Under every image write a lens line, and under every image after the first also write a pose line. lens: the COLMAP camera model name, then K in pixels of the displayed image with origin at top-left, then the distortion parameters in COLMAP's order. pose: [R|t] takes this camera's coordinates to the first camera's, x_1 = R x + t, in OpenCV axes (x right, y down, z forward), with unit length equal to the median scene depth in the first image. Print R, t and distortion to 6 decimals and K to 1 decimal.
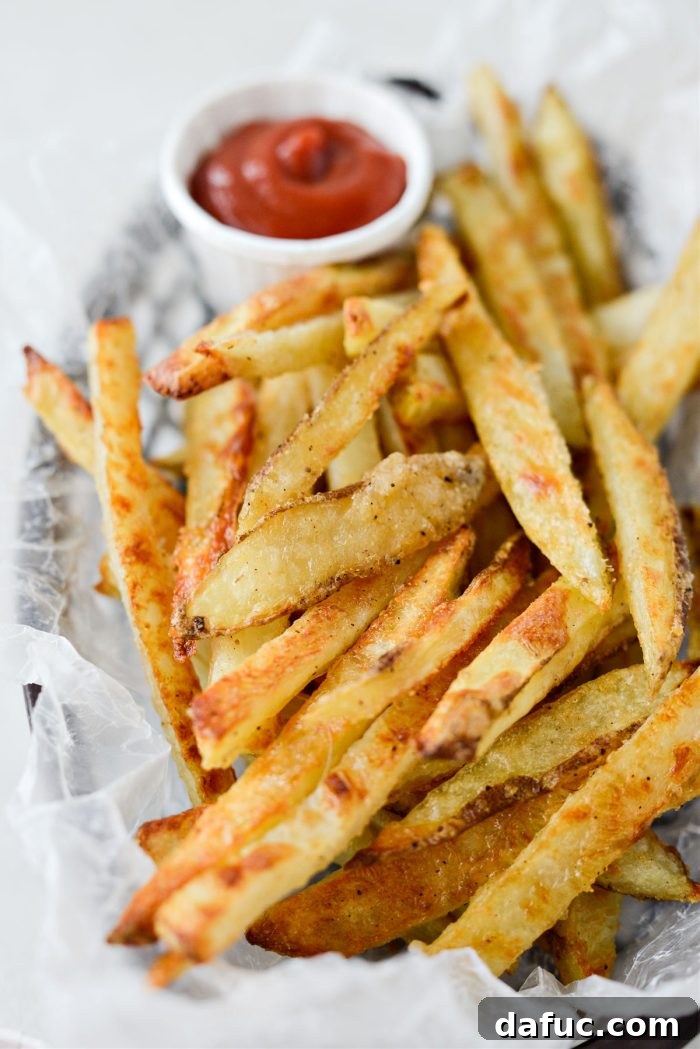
lens RADIAL K [[1732.8, 0, 357.9], [0, 1732.8, 523.4], [0, 0, 1]] dist [-0.084305, 0.000000]
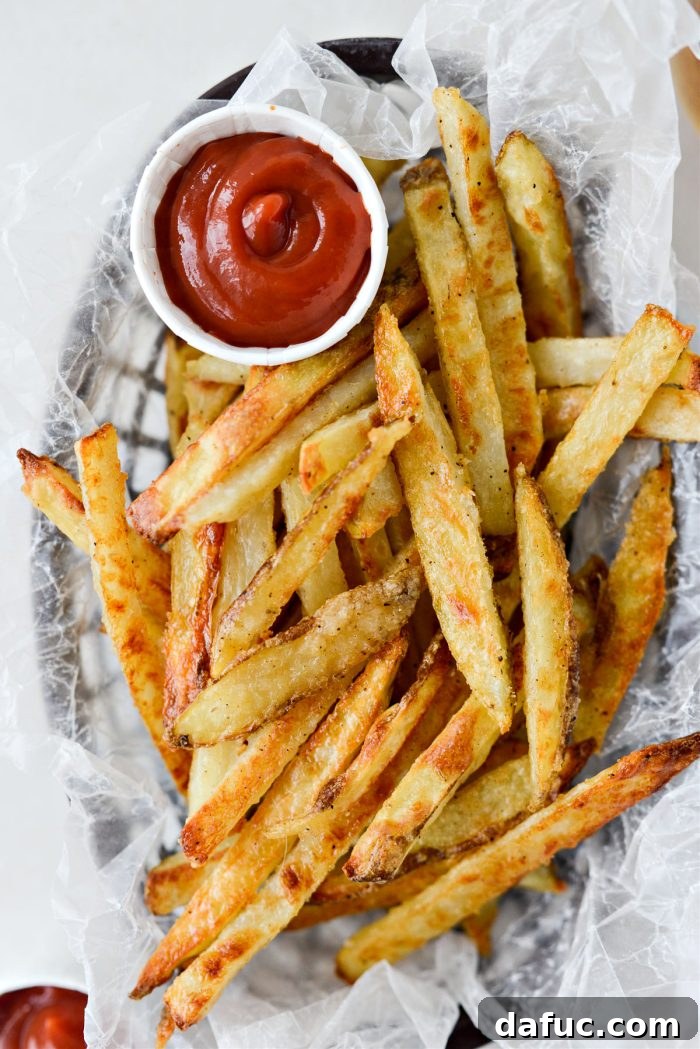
lens RADIAL K [[1732.8, 0, 357.0], [0, 1732.8, 514.8], [0, 0, 1]] dist [-0.084305, 0.000000]
pose [[0.999362, 0.024846, -0.025641, 0.061602], [-0.003391, 0.780964, 0.624566, -0.832843], [0.035542, -0.624081, 0.780551, 0.107378]]
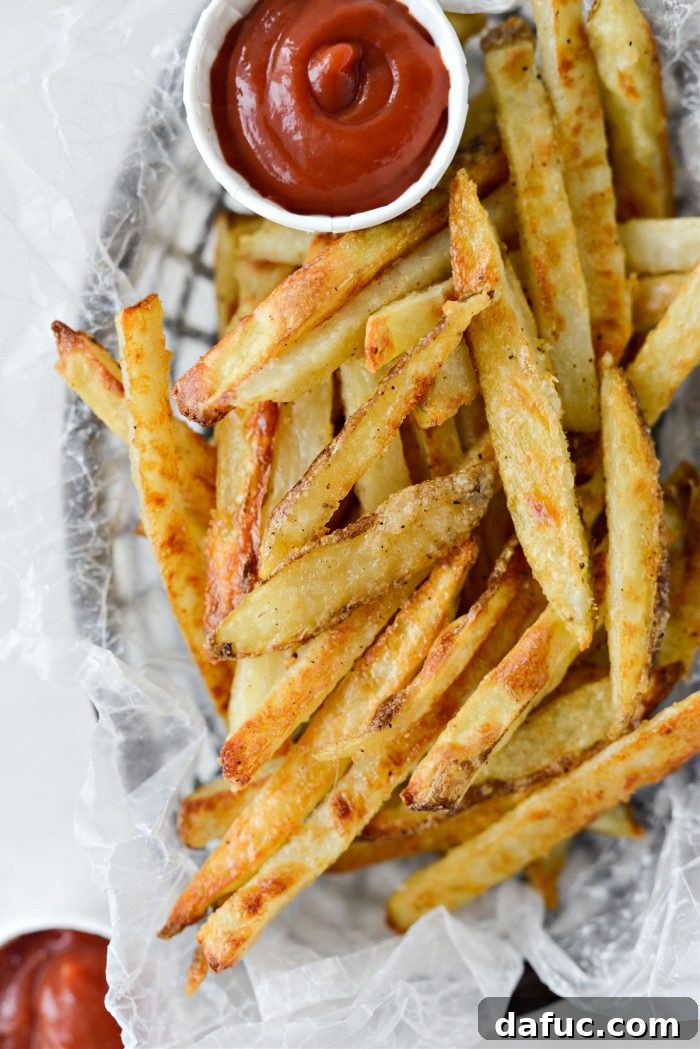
lens RADIAL K [[1732.8, 0, 355.3], [0, 1732.8, 516.3], [0, 0, 1]] dist [-0.084305, 0.000000]
pose [[0.998008, 0.048821, -0.039967, 0.033260], [-0.014403, 0.793008, 0.609041, -0.682538], [0.061429, -0.607252, 0.792131, 0.142611]]
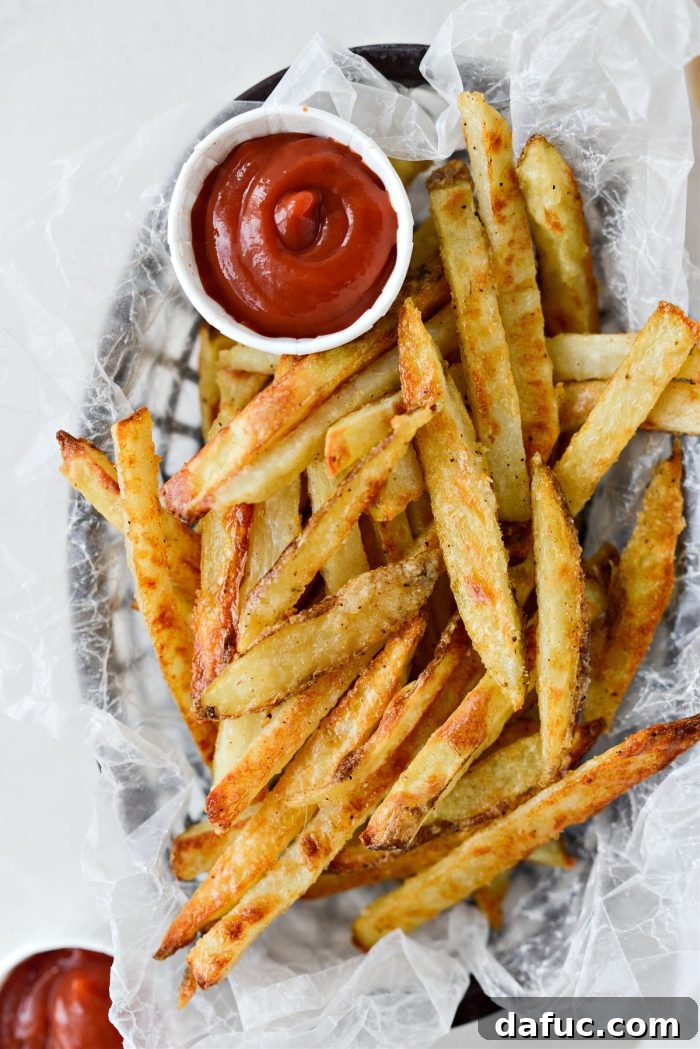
lens RADIAL K [[1732.8, 0, 355.7], [0, 1732.8, 516.3], [0, 0, 1]] dist [-0.084305, 0.000000]
pose [[0.998157, 0.041364, -0.044397, 0.070097], [-0.004996, 0.785200, 0.619222, -0.850866], [0.060474, -0.617859, 0.783960, 0.050462]]
